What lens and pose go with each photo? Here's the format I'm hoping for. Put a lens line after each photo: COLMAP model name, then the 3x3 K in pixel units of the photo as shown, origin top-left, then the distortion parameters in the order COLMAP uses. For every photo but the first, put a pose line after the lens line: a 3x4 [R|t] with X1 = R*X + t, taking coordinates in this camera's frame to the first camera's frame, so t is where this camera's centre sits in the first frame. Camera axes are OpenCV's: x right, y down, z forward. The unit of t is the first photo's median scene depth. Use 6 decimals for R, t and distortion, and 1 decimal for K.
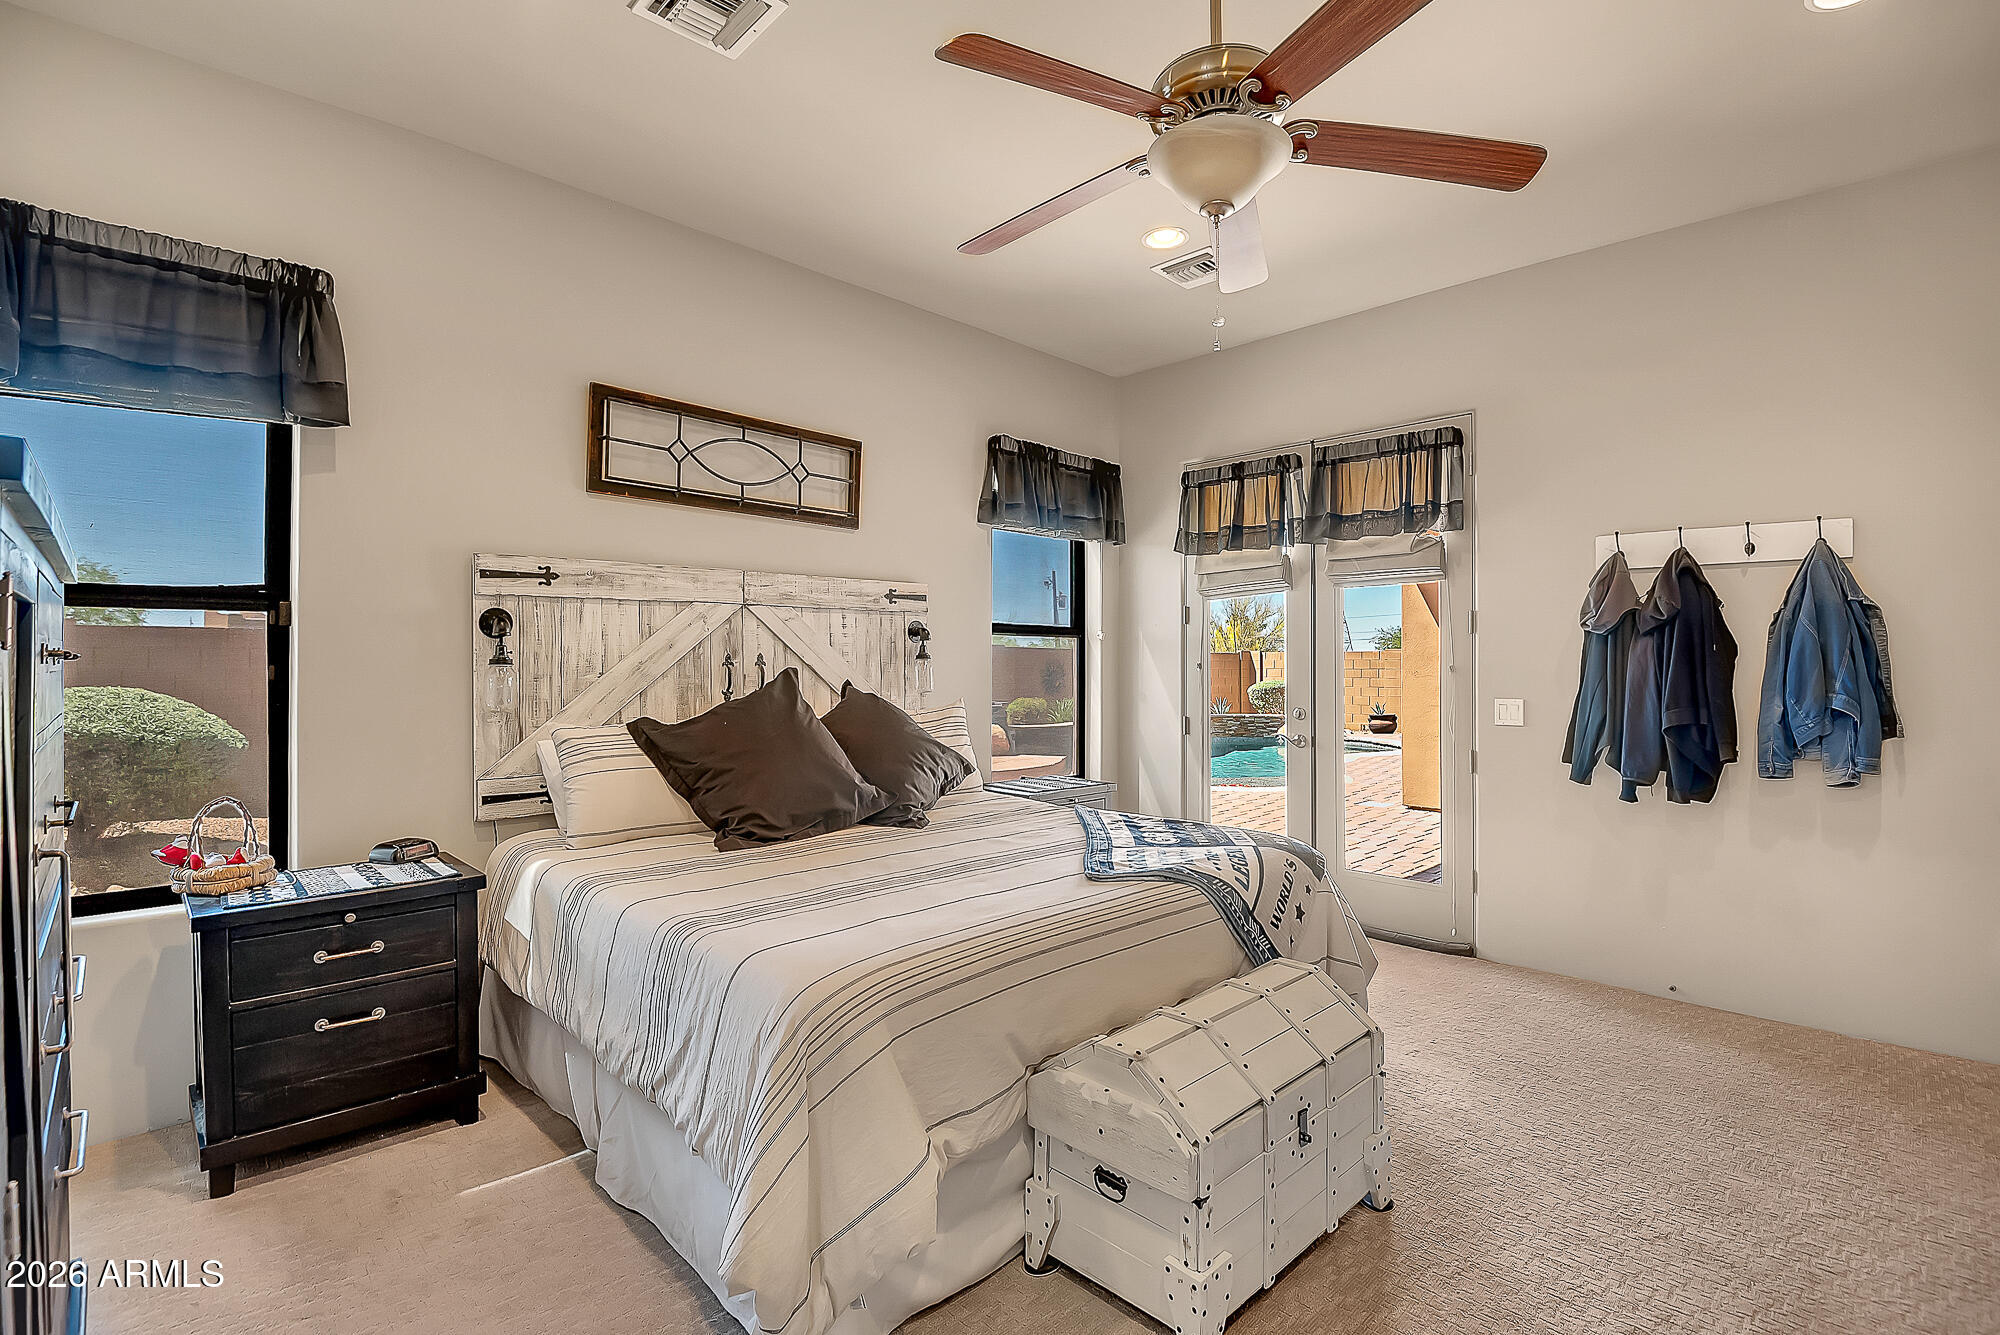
lens RADIAL K [[918.9, 0, 1000.0], [0, 918.9, 667.5], [0, 0, 1]] dist [-0.000828, -0.000204]
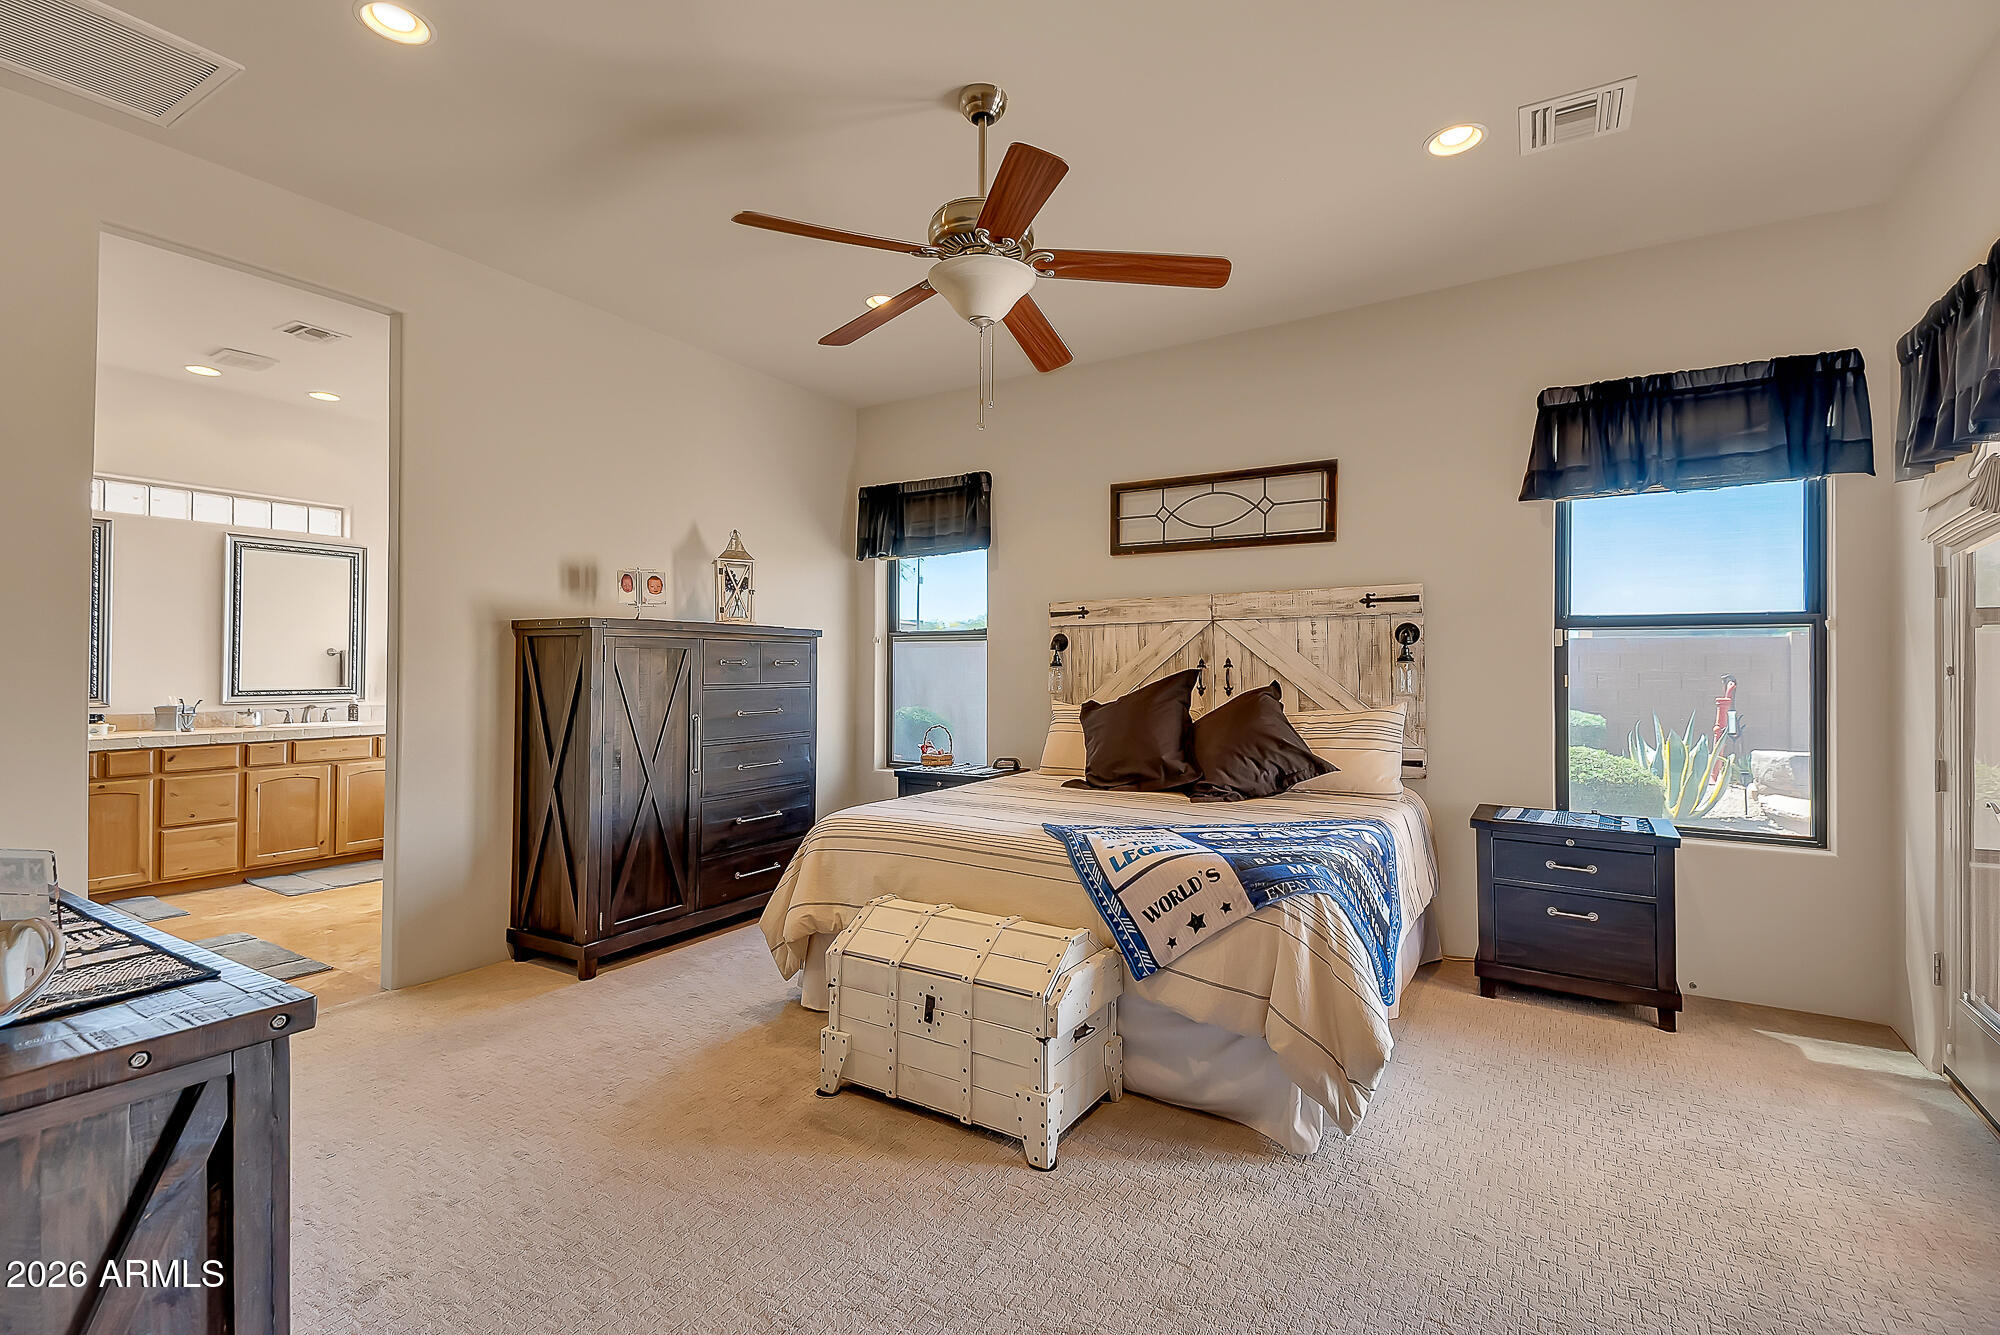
lens RADIAL K [[918.9, 0, 1000.0], [0, 918.9, 667.5], [0, 0, 1]] dist [-0.000828, -0.000204]
pose [[0.192912, -0.000583, -0.981216, 0.943825], [-0.007166, 0.999972, -0.002003, 0.002256], [0.981190, 0.007418, 0.192902, 0.467698]]
